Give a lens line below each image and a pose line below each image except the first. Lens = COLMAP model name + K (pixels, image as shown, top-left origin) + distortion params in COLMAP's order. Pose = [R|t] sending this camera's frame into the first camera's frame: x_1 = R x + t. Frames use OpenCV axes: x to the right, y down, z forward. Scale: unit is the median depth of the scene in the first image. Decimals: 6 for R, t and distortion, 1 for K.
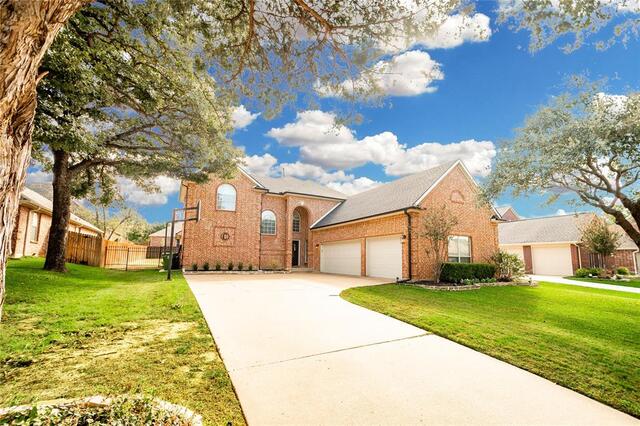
lens RADIAL K [[280.1, 0, 319.3], [0, 280.1, 226.6], [0, 0, 1]] dist [-0.001058, -0.000311]
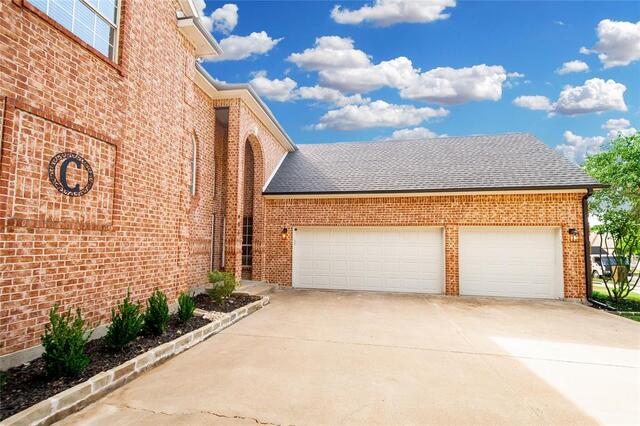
lens RADIAL K [[280.1, 0, 319.3], [0, 280.1, 226.6], [0, 0, 1]] dist [-0.001058, -0.000311]
pose [[0.606207, 0.045555, 0.794001, -0.367867], [-0.101454, 0.994631, 0.020393, 0.047726], [-0.788809, -0.092917, 0.607575, 0.716864]]
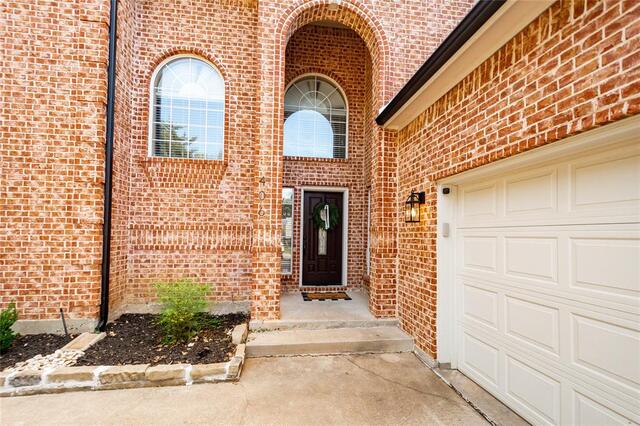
lens RADIAL K [[280.1, 0, 319.3], [0, 280.1, 226.6], [0, 0, 1]] dist [-0.001058, -0.000311]
pose [[0.945704, -0.008660, -0.324913, -0.008982], [0.037532, 0.995868, 0.082697, 0.072083], [0.322854, -0.090401, 0.942121, 0.873334]]
